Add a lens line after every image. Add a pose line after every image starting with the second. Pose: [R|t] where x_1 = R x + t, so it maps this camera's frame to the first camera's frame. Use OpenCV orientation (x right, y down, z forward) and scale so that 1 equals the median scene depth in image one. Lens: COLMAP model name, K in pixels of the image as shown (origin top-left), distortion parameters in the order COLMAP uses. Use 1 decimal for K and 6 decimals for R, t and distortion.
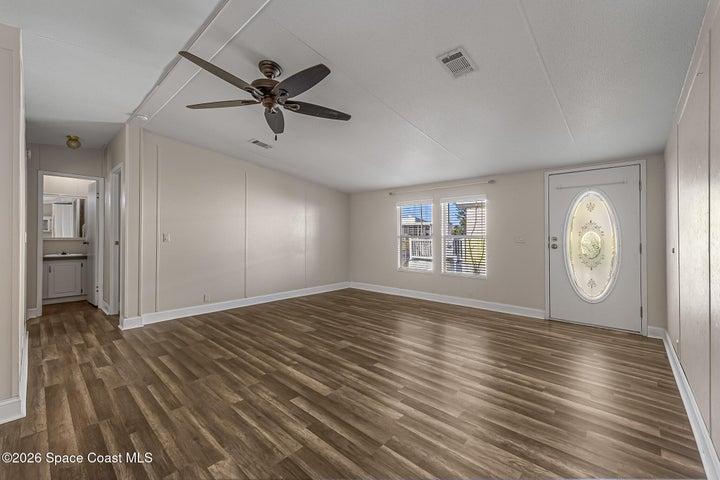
lens RADIAL K [[289.1, 0, 370.3], [0, 289.1, 234.4], [0, 0, 1]] dist [0.006575, 0.000541]
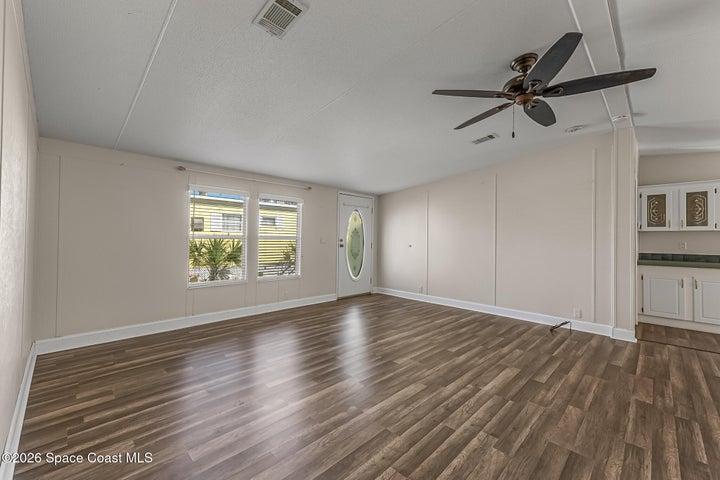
lens RADIAL K [[289.1, 0, 352.8], [0, 289.1, 236.6], [0, 0, 1]] dist [0.006575, 0.000541]
pose [[0.093461, 0.005585, 0.995607, -1.187569], [-0.020745, 0.999778, -0.003661, 0.003484], [-0.995407, -0.020312, 0.093556, 1.305507]]
